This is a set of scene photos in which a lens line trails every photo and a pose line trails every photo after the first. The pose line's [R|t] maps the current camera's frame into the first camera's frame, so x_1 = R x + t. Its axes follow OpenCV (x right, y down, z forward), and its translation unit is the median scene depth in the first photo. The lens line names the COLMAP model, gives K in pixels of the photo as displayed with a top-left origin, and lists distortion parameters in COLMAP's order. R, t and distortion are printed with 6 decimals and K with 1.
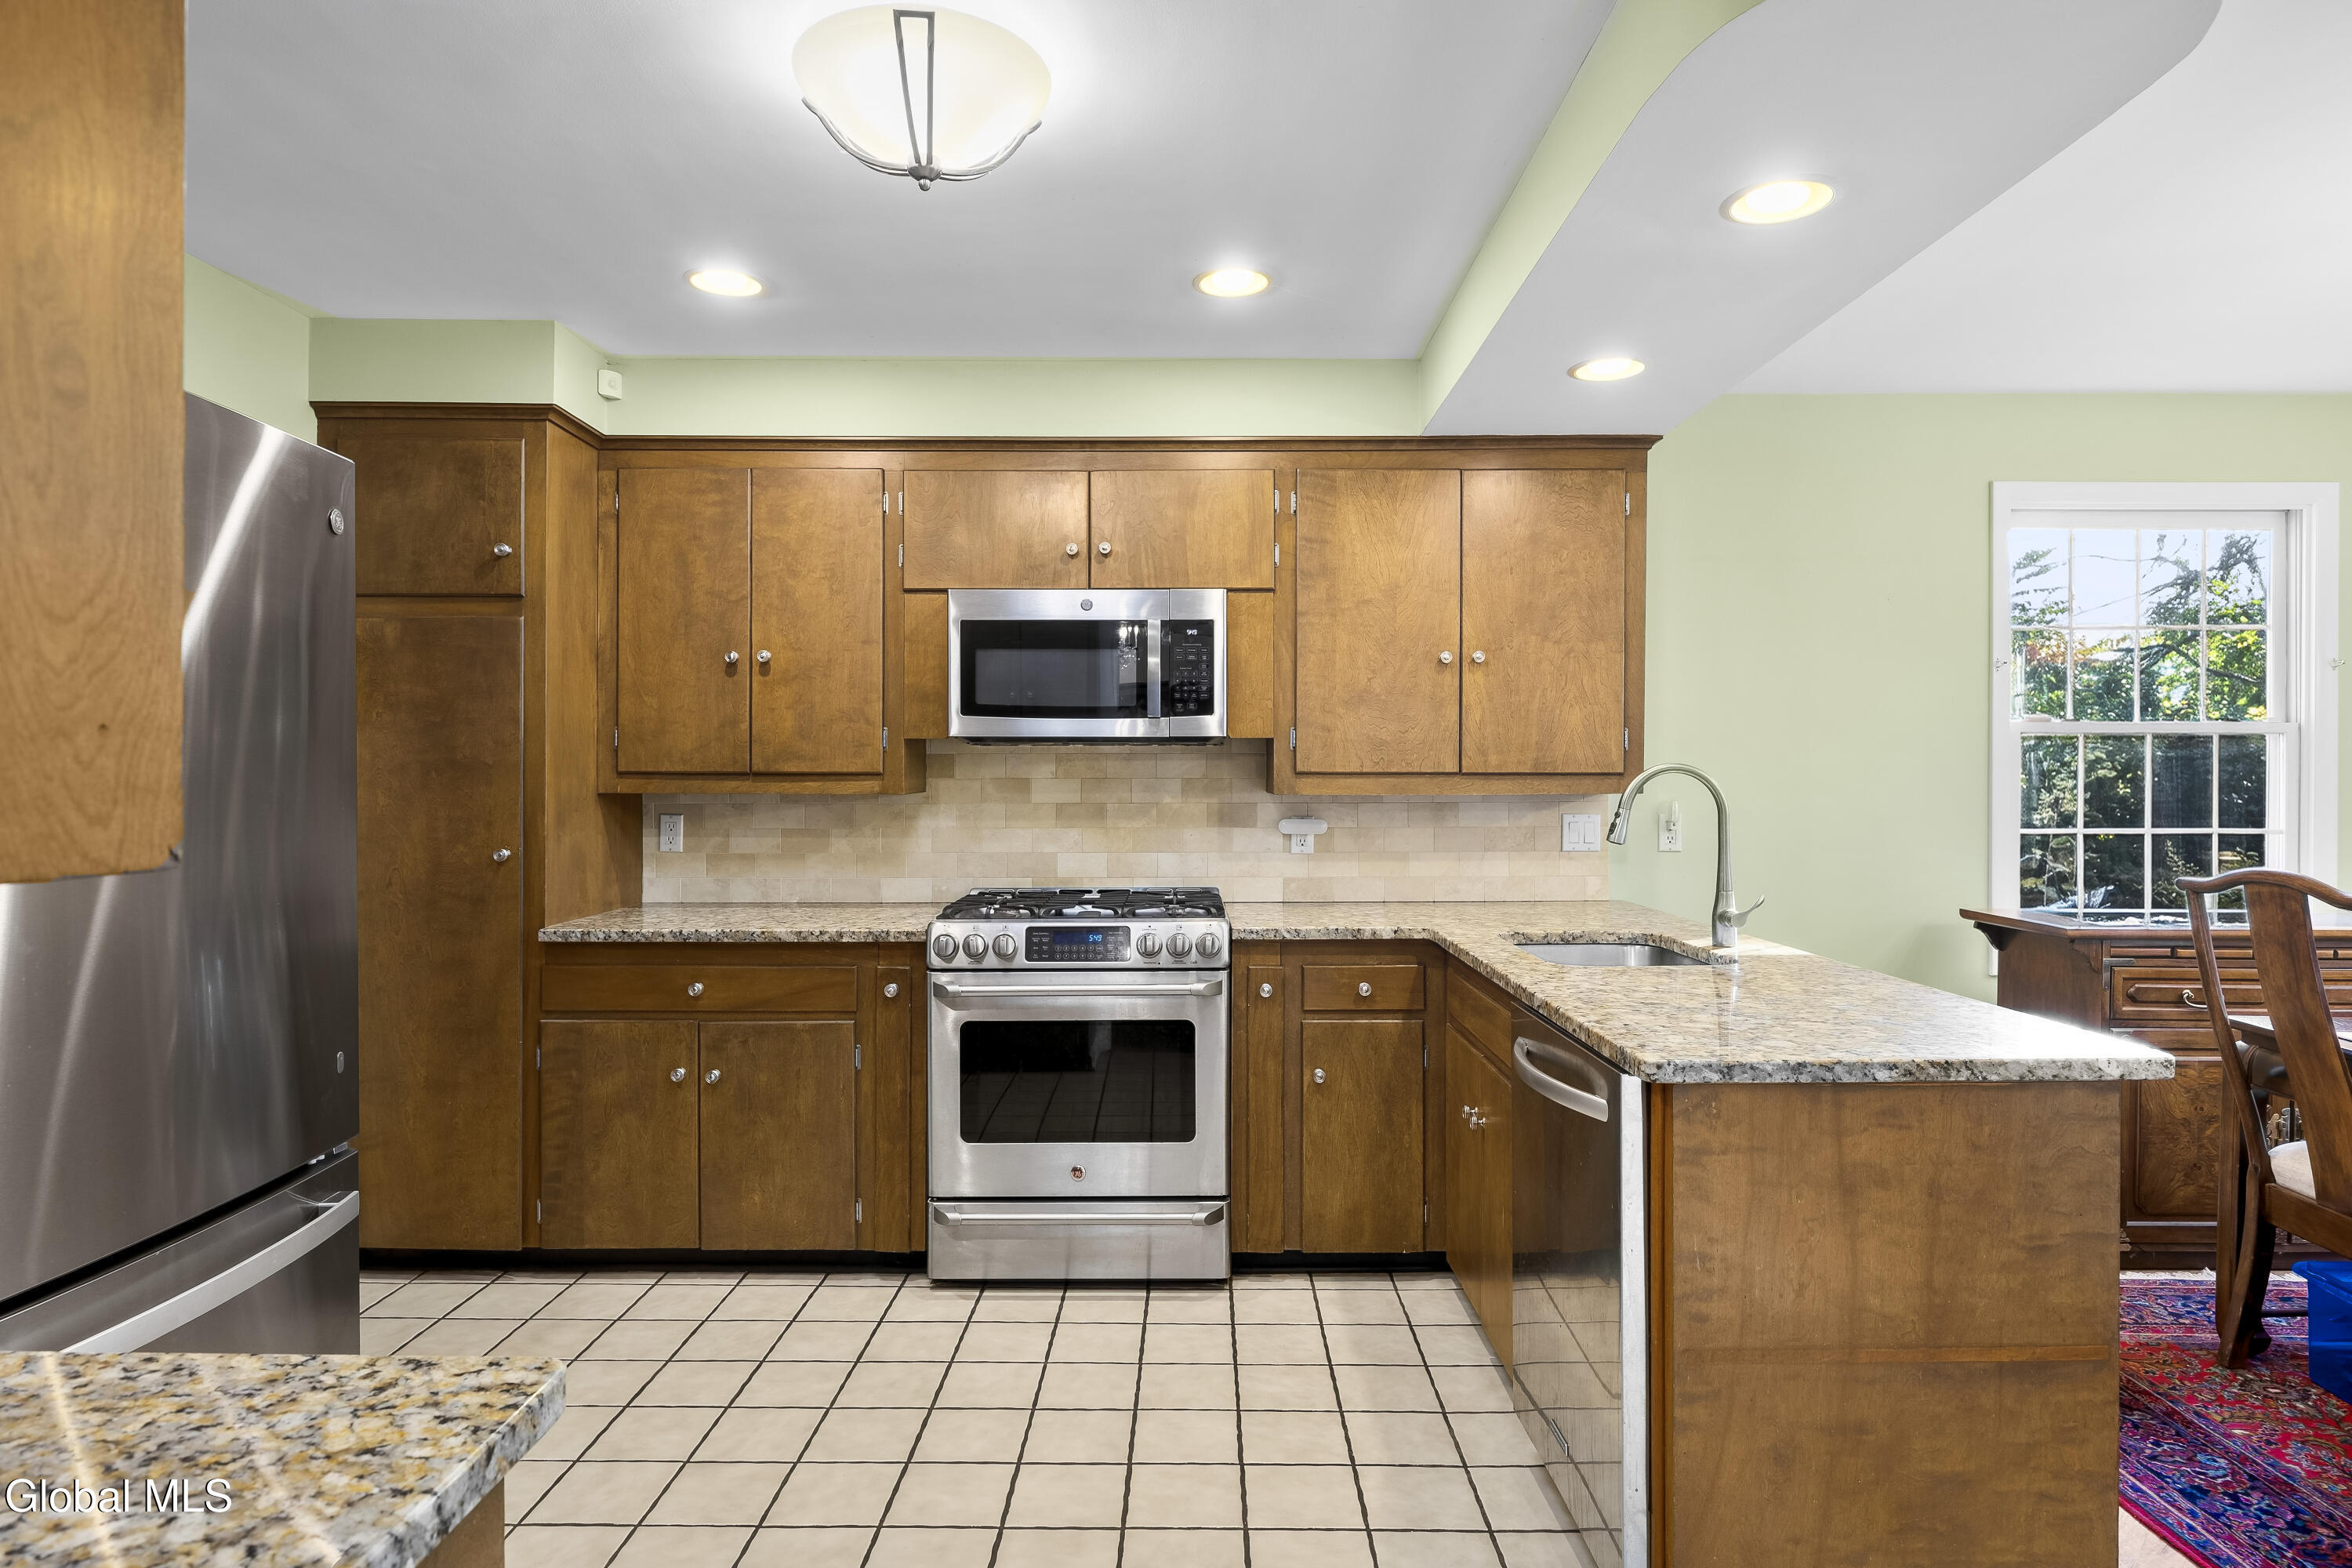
lens RADIAL K [[1271.9, 0, 1179.1], [0, 1271.9, 776.5], [0, 0, 1]] dist [-0.001537, -0.000986]
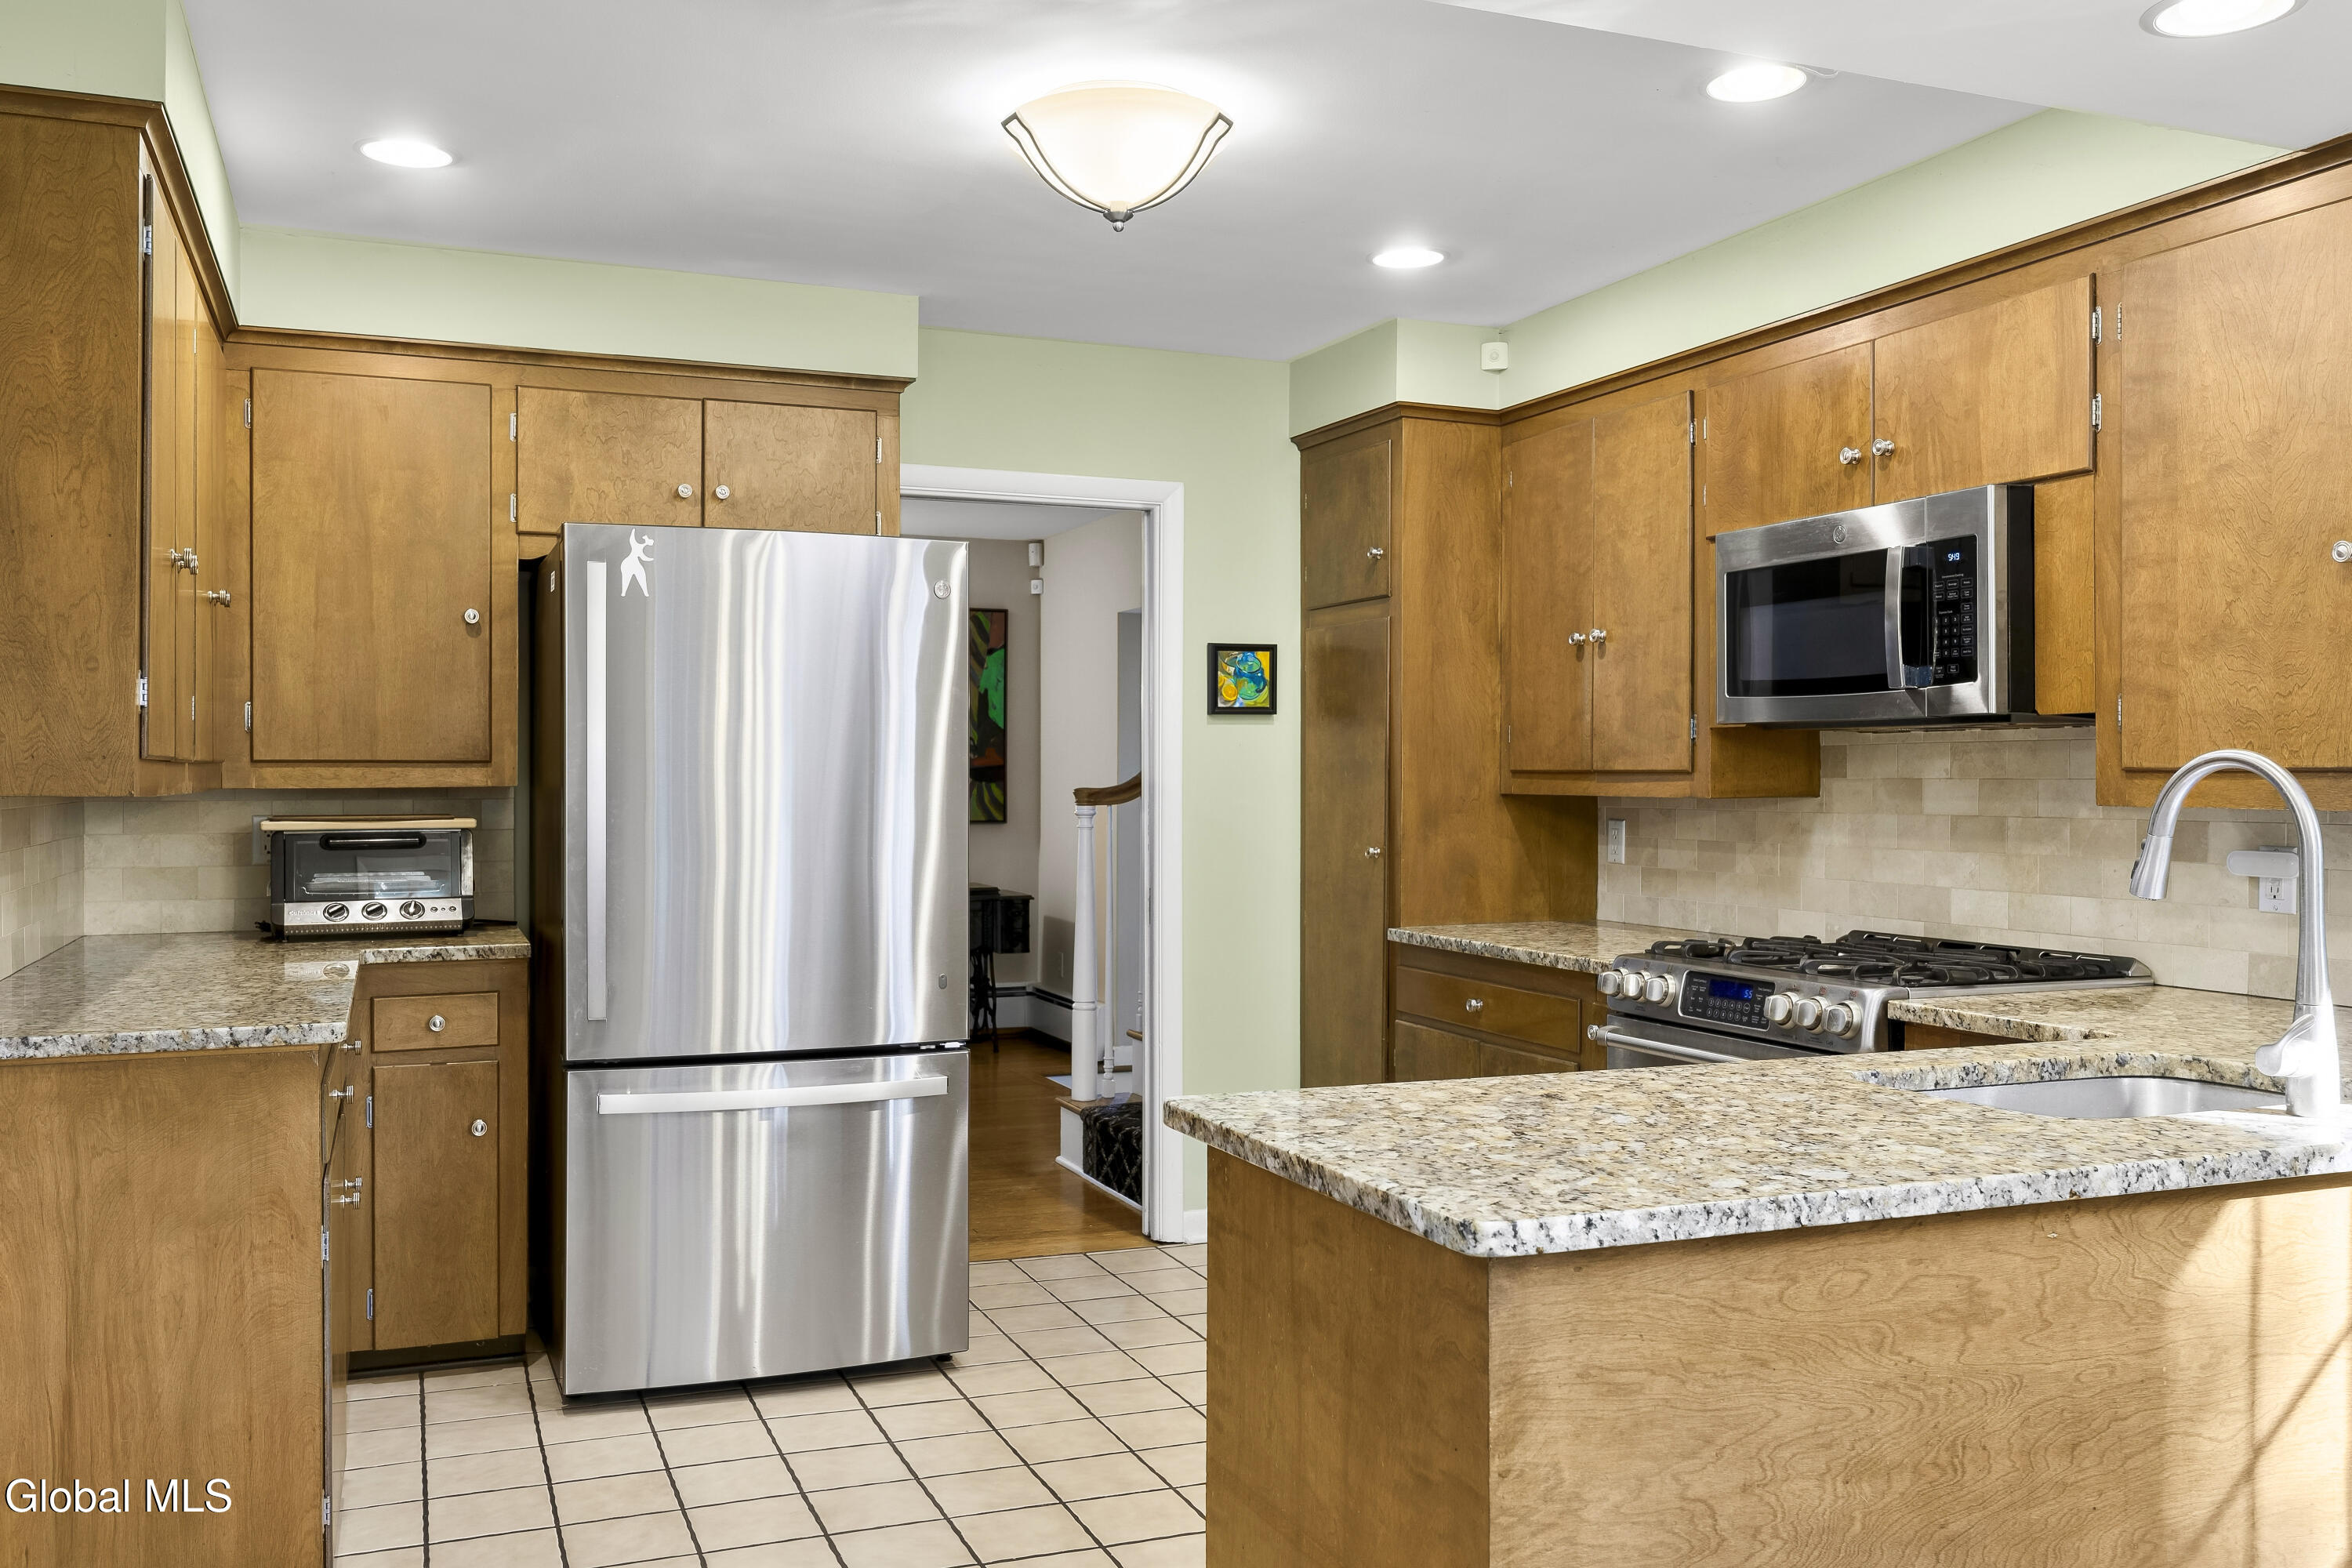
lens RADIAL K [[1929.5, 0, 1177.6], [0, 1929.5, 763.2], [0, 0, 1]] dist [-0.002868, 0.005368]
pose [[0.383154, -0.005927, -0.923665, 0.761868], [-0.002674, 0.999968, -0.007526, 0.002086], [0.923681, 0.005354, 0.383126, 0.239699]]
